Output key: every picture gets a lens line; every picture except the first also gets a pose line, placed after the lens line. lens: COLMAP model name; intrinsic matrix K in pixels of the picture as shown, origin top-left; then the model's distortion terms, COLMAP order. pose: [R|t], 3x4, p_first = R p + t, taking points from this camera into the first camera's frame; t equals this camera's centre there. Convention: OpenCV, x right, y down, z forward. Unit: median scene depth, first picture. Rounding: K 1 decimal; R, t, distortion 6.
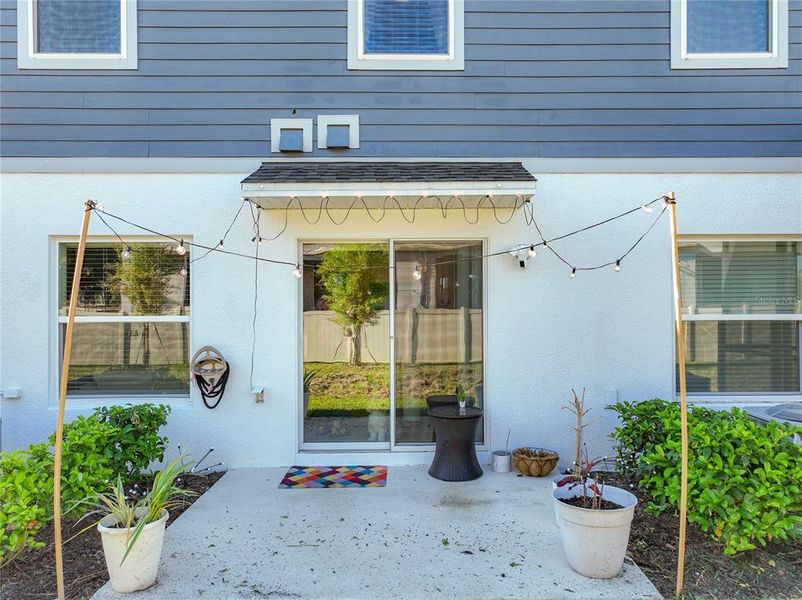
lens RADIAL K [[706.2, 0, 400.3], [0, 706.2, 299.2], [0, 0, 1]] dist [-0.001736, 0.033427]
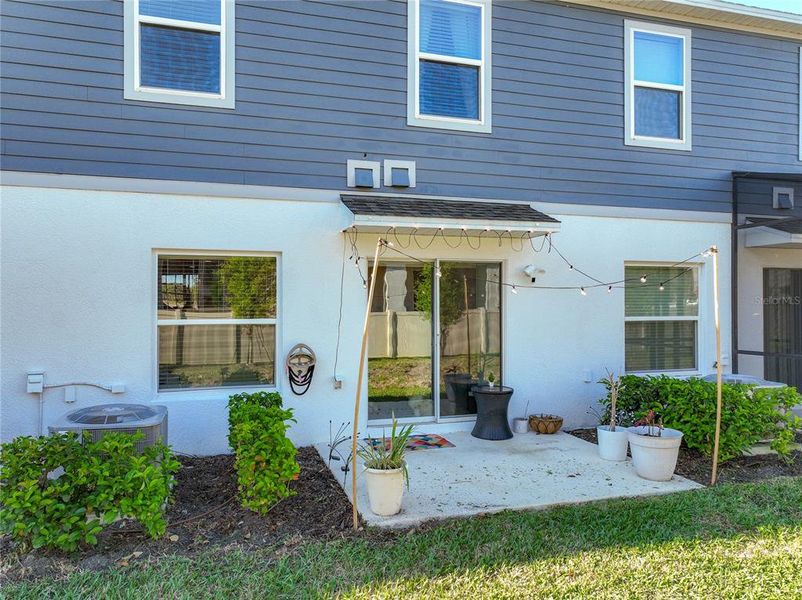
lens RADIAL K [[706.2, 0, 401.2], [0, 706.2, 301.6], [0, 0, 1]] dist [-0.001736, 0.033427]
pose [[0.946413, 0.004359, 0.322930, -0.495591], [-0.005268, 0.999984, 0.001942, -0.009157], [-0.322917, -0.003539, 0.946421, -0.204747]]
